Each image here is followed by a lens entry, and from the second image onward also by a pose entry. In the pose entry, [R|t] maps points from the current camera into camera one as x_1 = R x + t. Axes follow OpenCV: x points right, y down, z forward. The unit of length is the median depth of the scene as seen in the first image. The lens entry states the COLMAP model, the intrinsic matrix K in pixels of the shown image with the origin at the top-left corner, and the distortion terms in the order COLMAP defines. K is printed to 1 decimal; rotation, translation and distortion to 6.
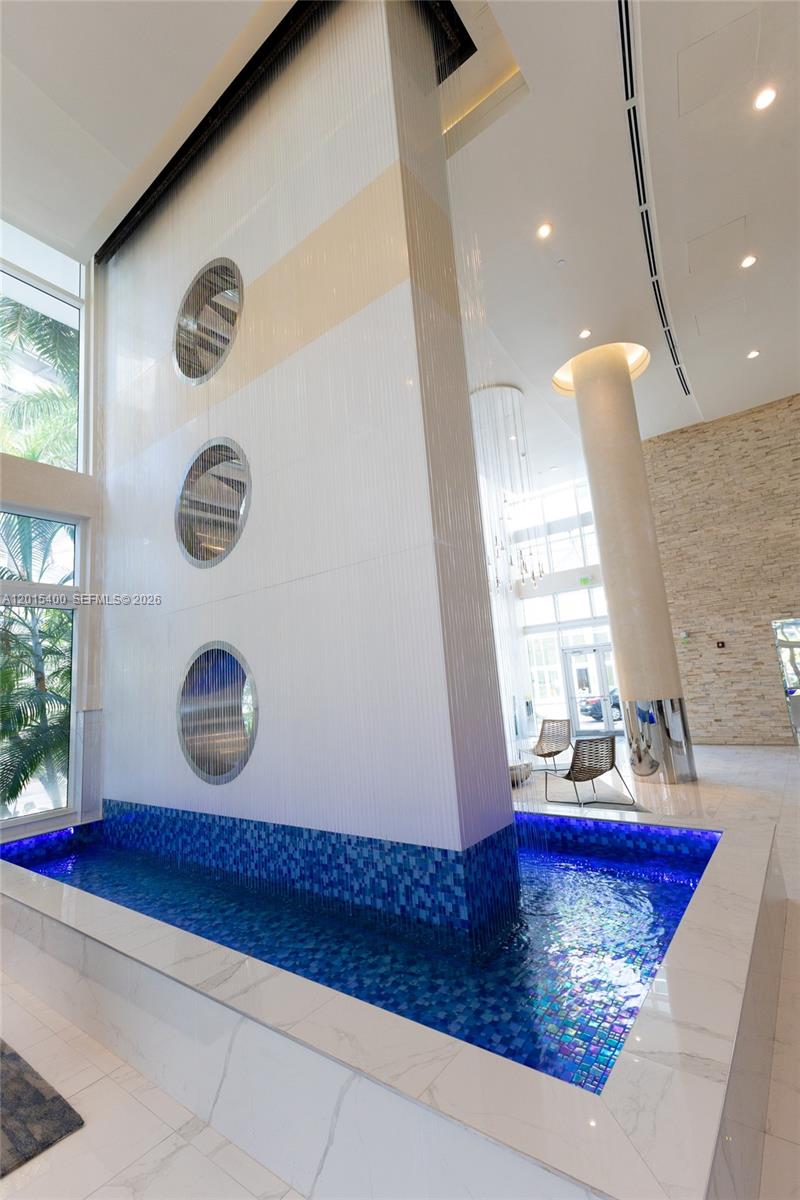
lens RADIAL K [[523.9, 0, 400.0], [0, 523.9, 600.0], [0, 0, 1]] dist [0.001227, 0.000230]
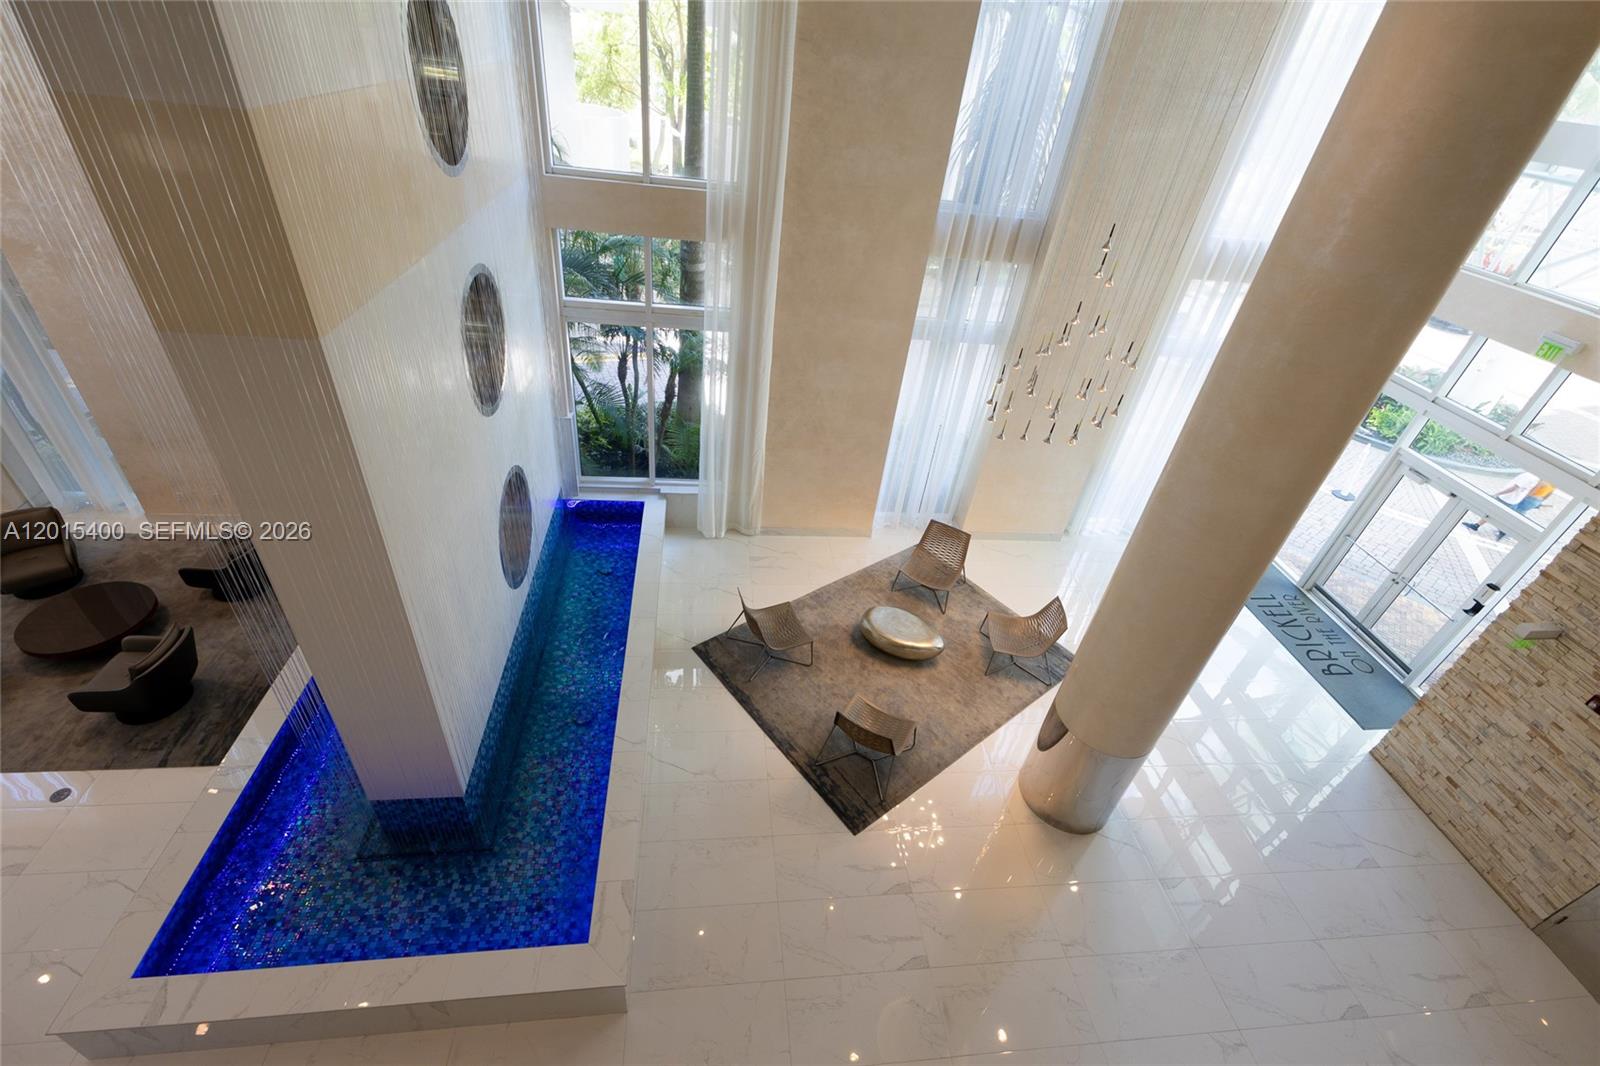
lens RADIAL K [[698.6, 0, 800.0], [0, 698.6, 533.0], [0, 0, 1]] dist [0.001227, 0.000230]
pose [[0.688251, 0.540365, -0.484062, 0.381158], [-0.050530, 0.701322, 0.711051, -0.380013], [0.723710, -0.464922, 0.509991, 0.332387]]
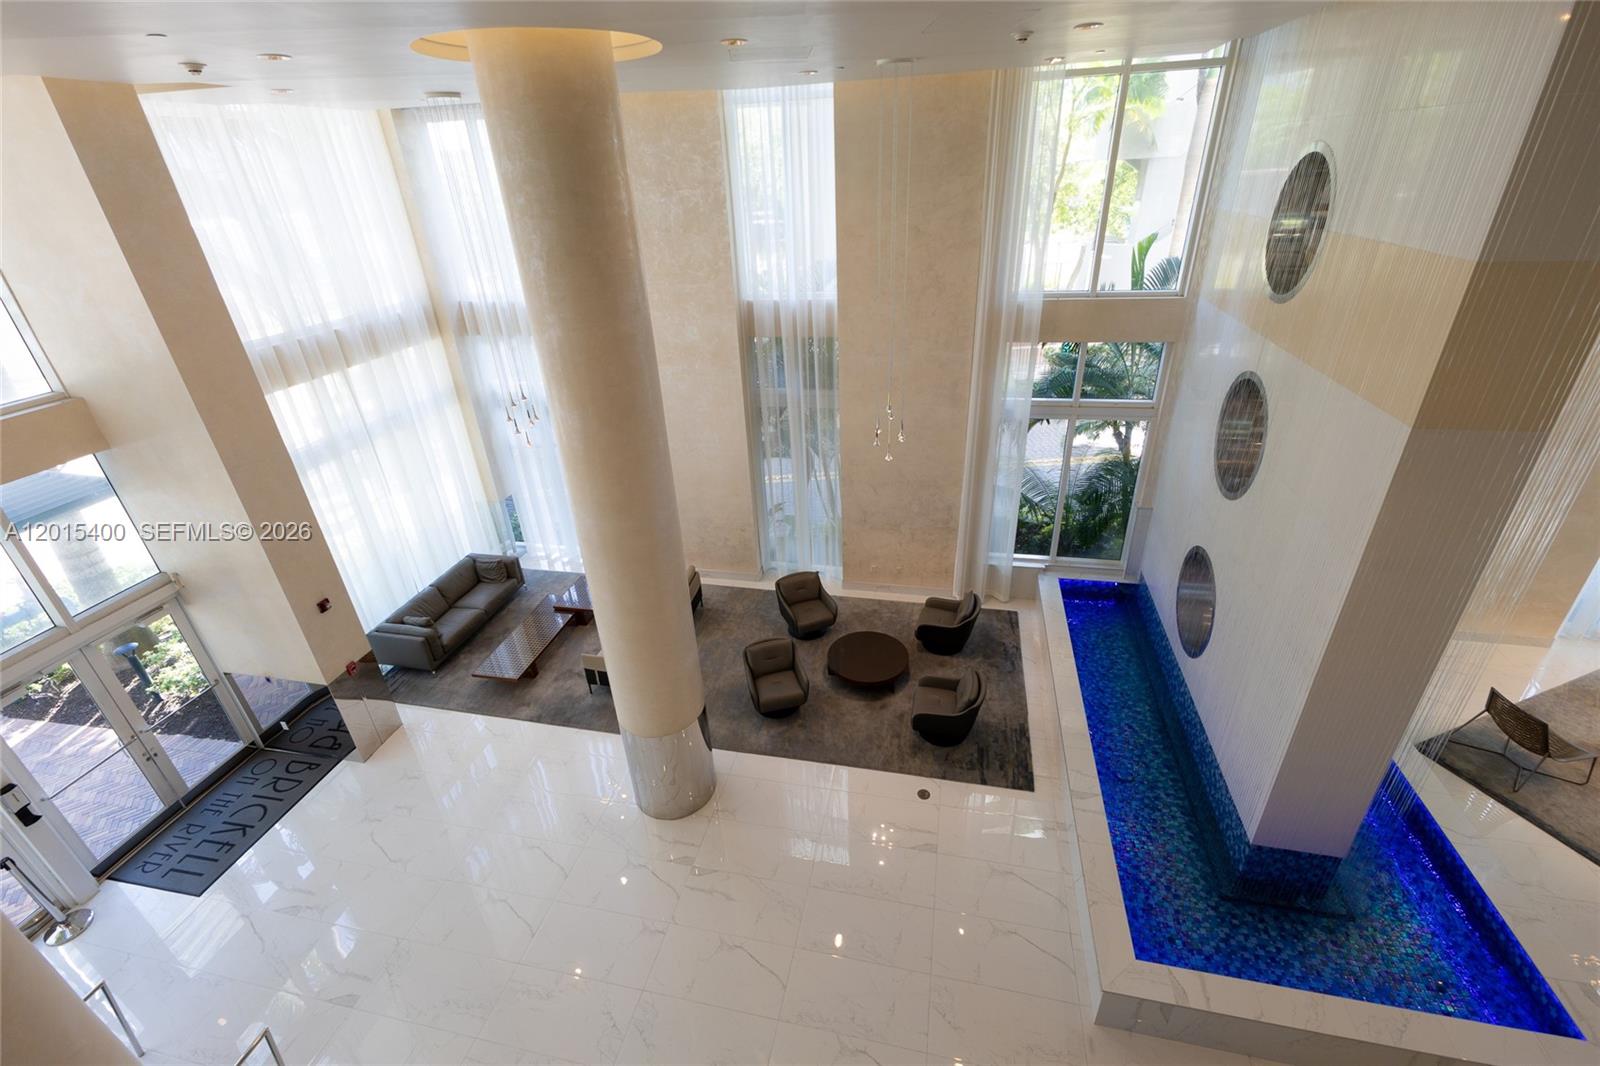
lens RADIAL K [[682.9, 0, 800.0], [0, 682.9, 533.0], [0, 0, 1]] dist [0.001223, 0.000160]
pose [[0.420706, 0.485145, -0.766577, 0.182280], [0.162796, 0.790905, 0.589886, -0.456223], [0.892471, -0.372965, 0.253759, -0.084612]]
